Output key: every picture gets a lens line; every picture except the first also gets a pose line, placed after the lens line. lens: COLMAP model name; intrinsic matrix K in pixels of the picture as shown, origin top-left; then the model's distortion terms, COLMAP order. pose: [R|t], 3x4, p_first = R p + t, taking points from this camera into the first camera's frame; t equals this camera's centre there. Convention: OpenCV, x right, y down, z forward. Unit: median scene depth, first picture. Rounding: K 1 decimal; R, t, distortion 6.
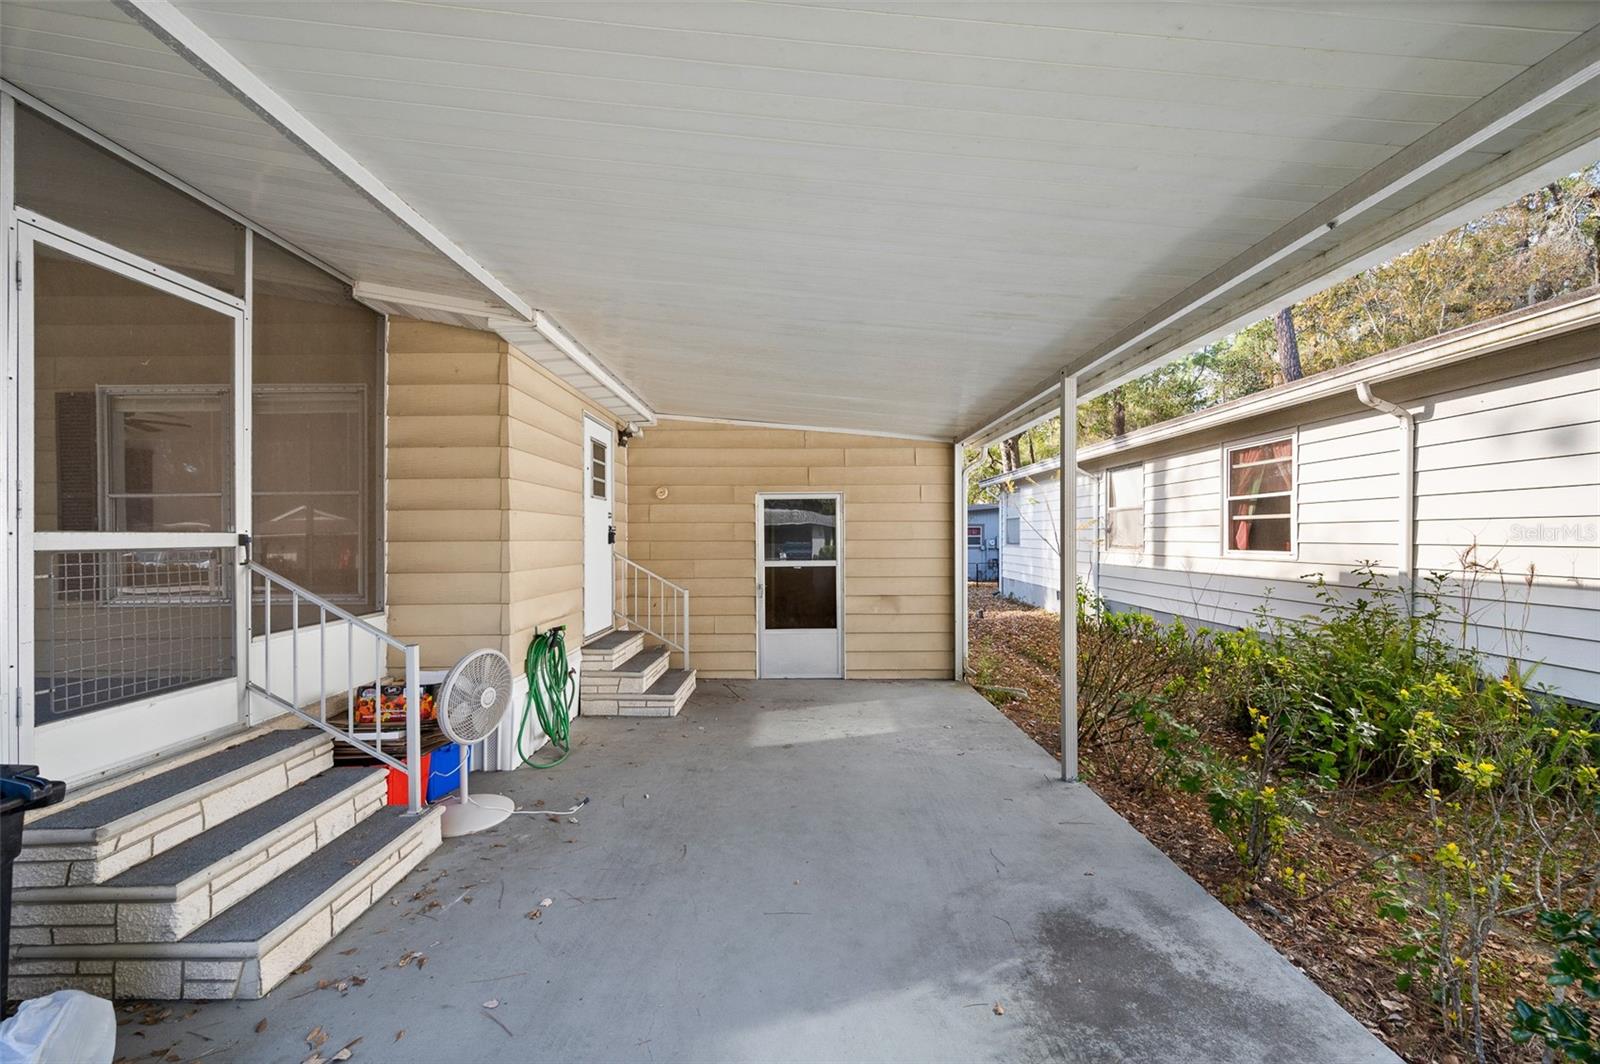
lens RADIAL K [[649.0, 0, 800.0], [0, 649.0, 532.0], [0, 0, 1]] dist [0.000592, -0.000136]
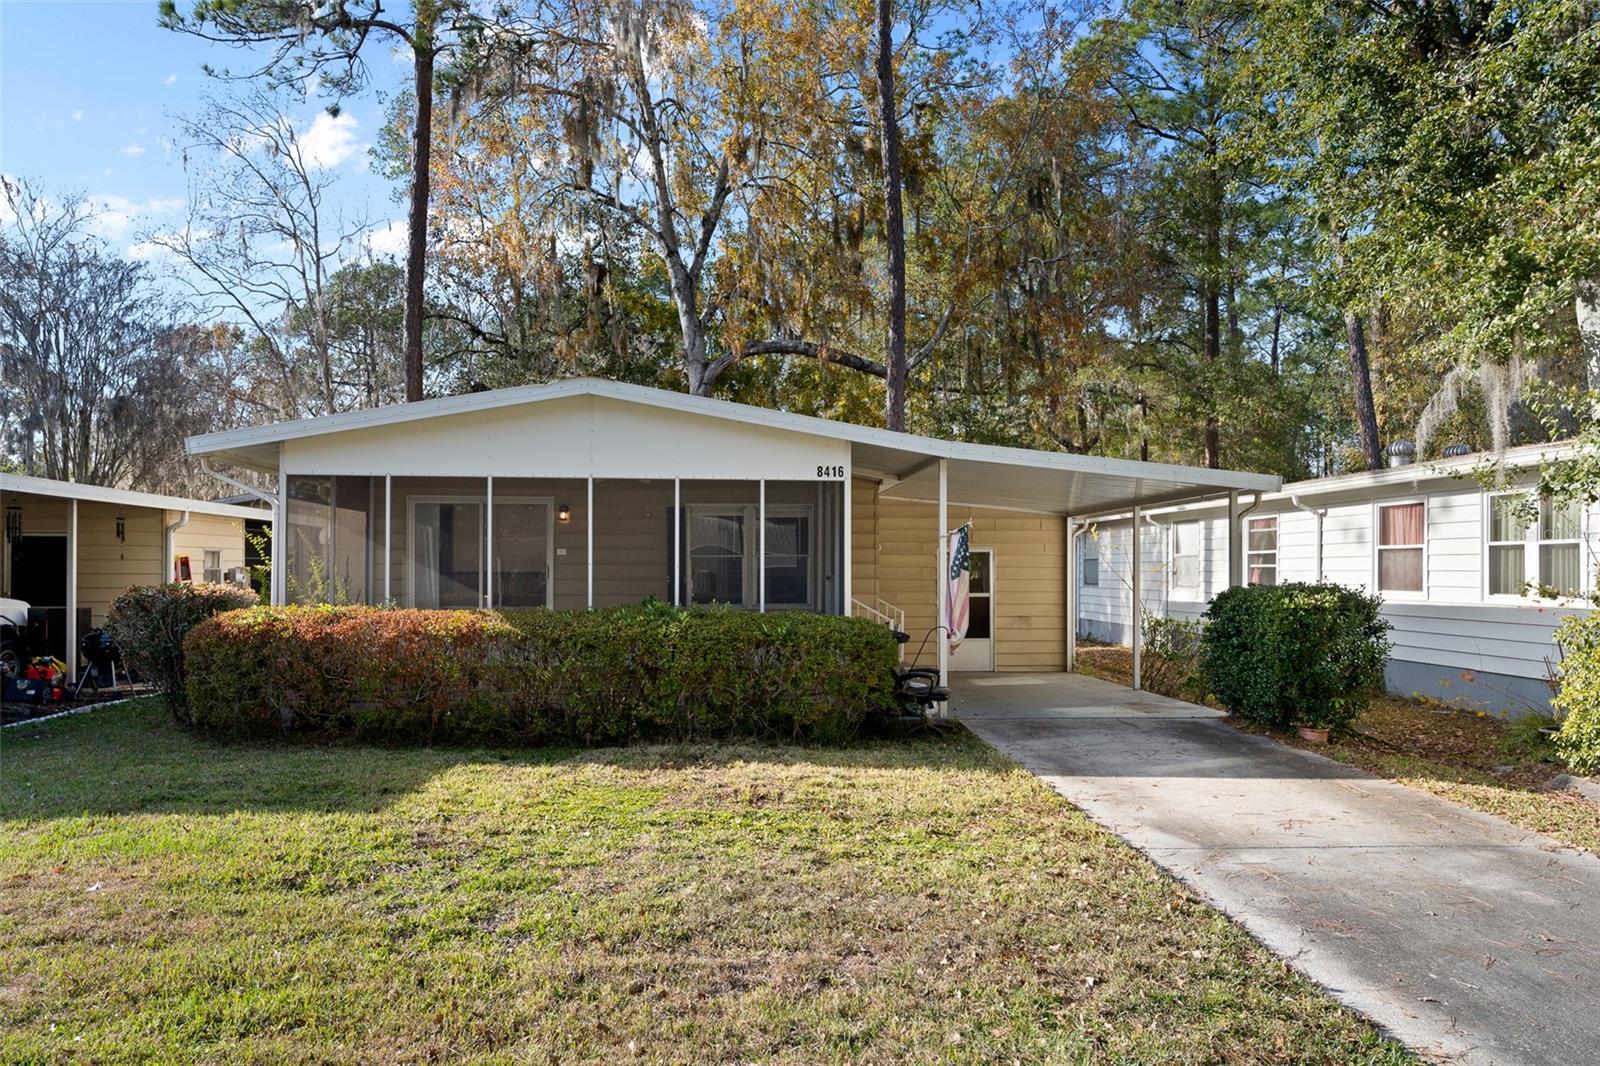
lens RADIAL K [[1096.1, 0, 803.0], [0, 1096.1, 557.9], [0, 0, 1]] dist [-0.002574, 0.001278]
pose [[0.996713, 0.007785, 0.080638, -0.585145], [-0.007197, 0.999945, -0.007580, -0.015357], [-0.080693, 0.006975, 0.996715, -1.513593]]
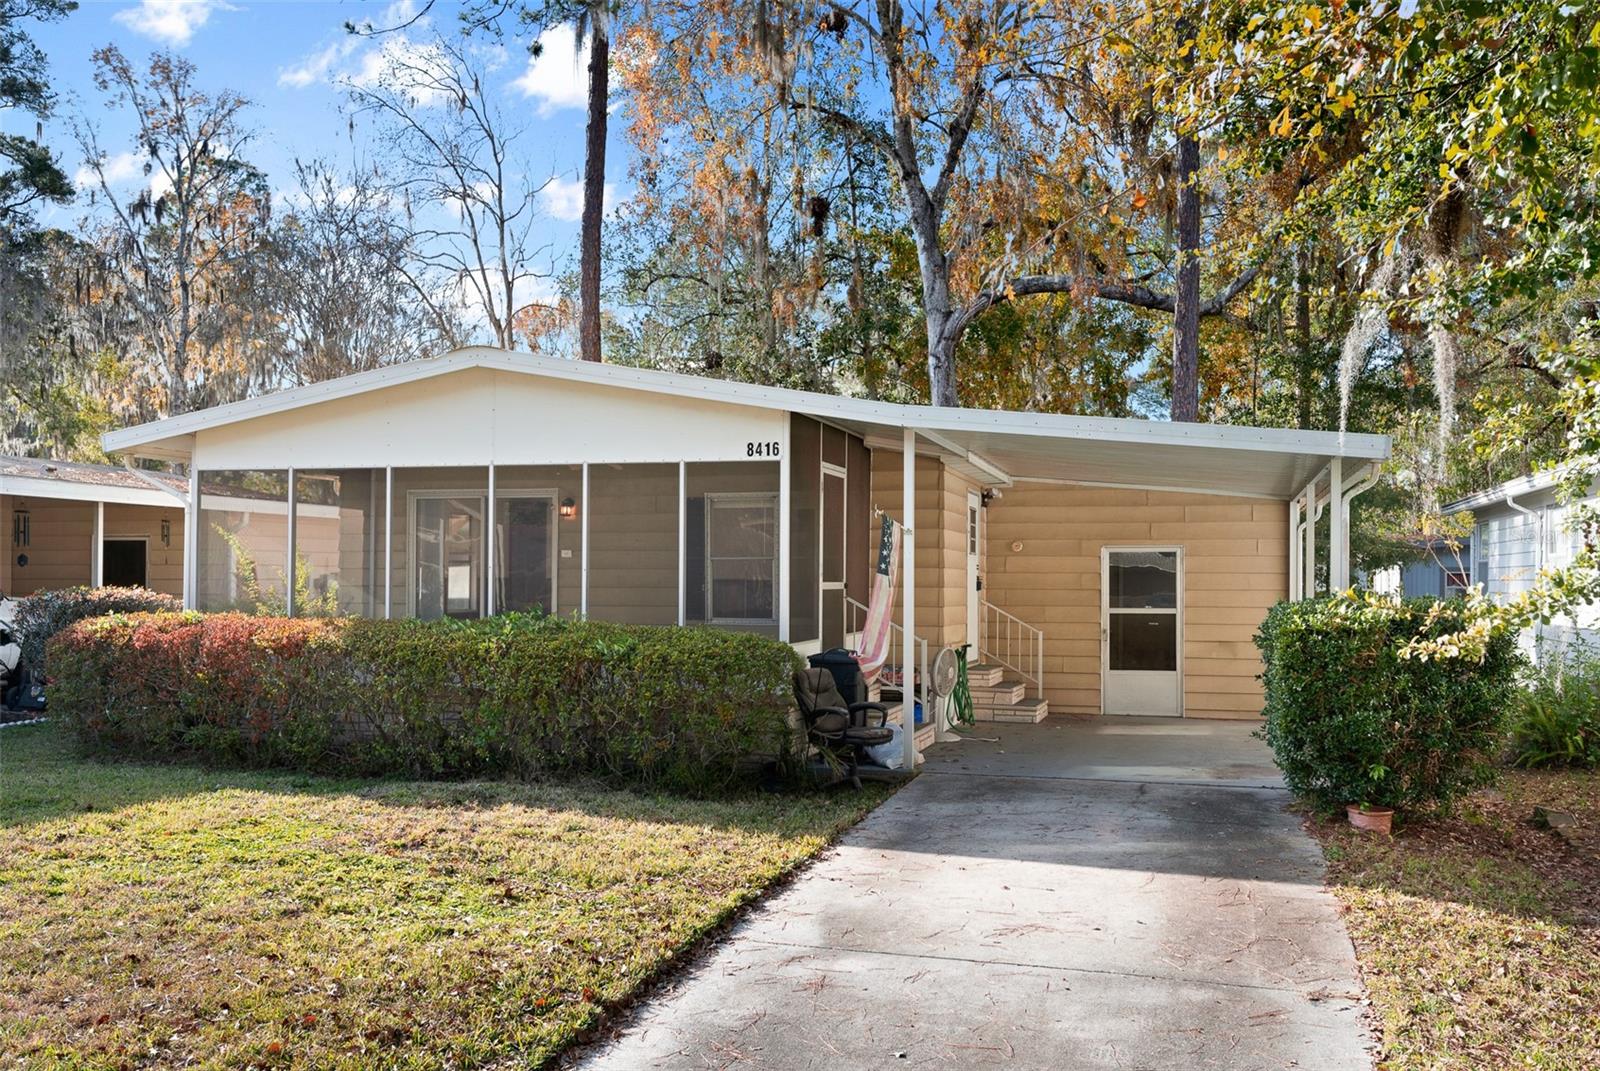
lens RADIAL K [[1411.9, 0, 802.1], [0, 1411.9, 565.2], [0, 0, 1]] dist [-0.004928, 0.002200]
pose [[0.961686, 0.005914, -0.274089, 0.101328], [-0.007410, 0.999963, -0.004424, -0.013834], [0.274053, 0.006285, 0.961694, -1.465753]]
